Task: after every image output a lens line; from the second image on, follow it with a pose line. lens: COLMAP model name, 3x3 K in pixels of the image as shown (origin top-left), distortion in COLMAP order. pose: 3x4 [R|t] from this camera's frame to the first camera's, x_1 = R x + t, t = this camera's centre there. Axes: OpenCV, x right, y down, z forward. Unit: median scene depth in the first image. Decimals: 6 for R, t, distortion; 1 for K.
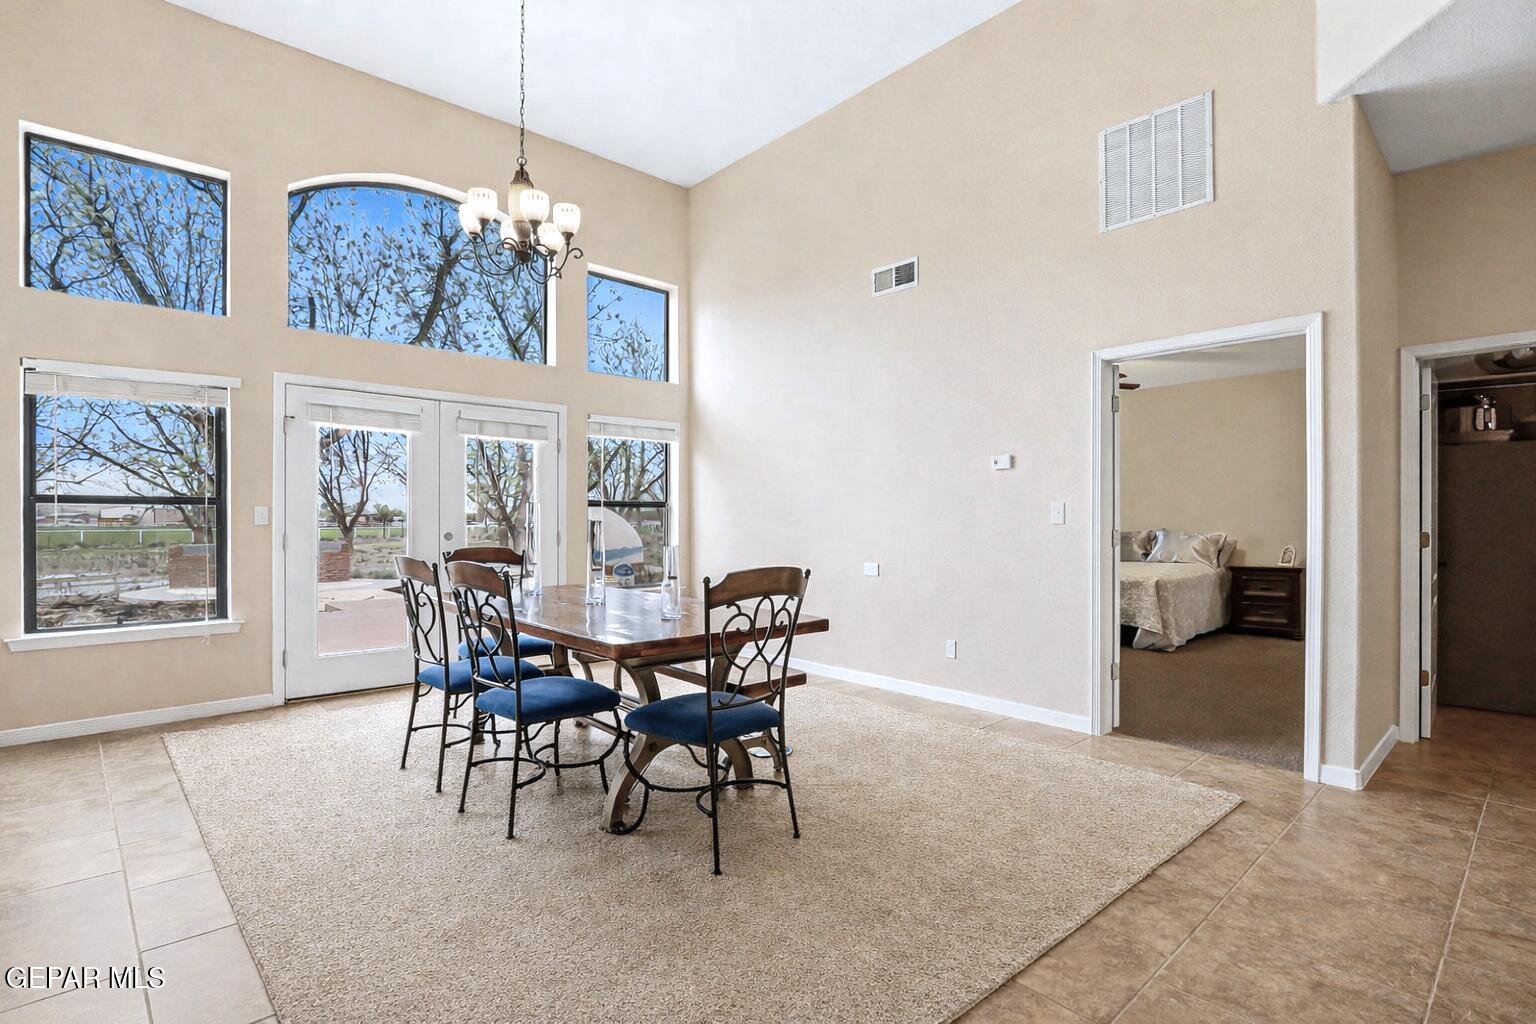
lens RADIAL K [[731.1, 0, 774.6], [0, 731.1, 528.0], [0, 0, 1]] dist [-0.000677, -0.000024]
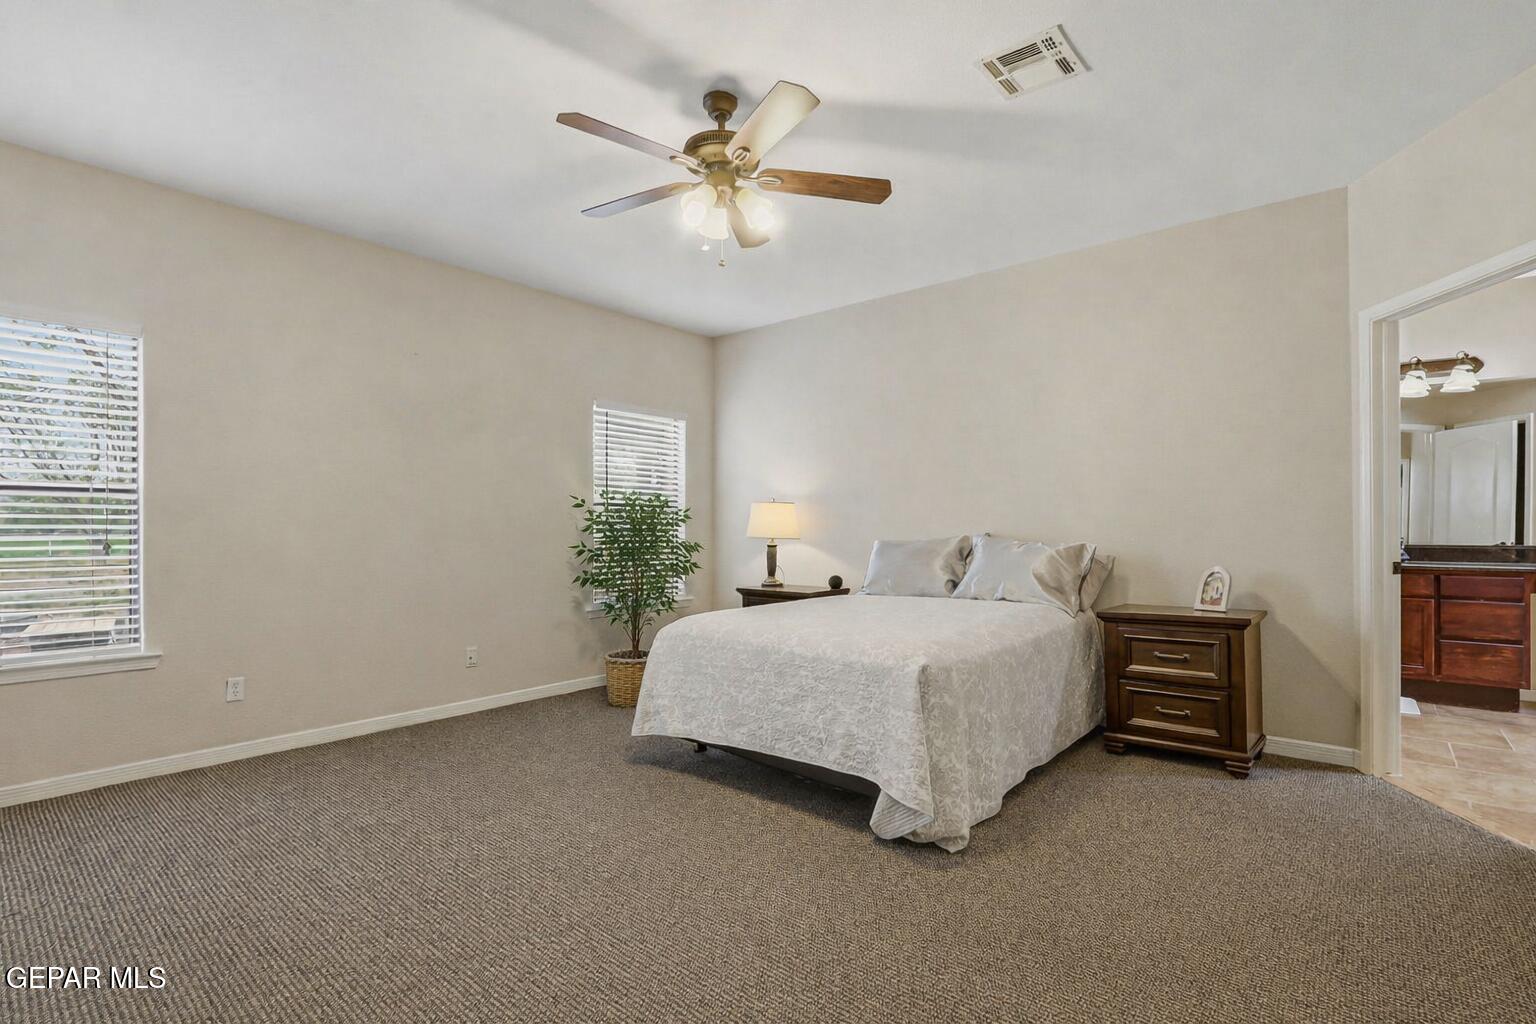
lens RADIAL K [[731.1, 0, 774.6], [0, 731.1, 528.0], [0, 0, 1]] dist [-0.000677, -0.000024]
pose [[0.992222, -0.001038, 0.124476, 0.342594], [0.001993, 0.999970, -0.007544, 0.000568], [-0.124464, 0.007733, 0.992194, 0.537575]]
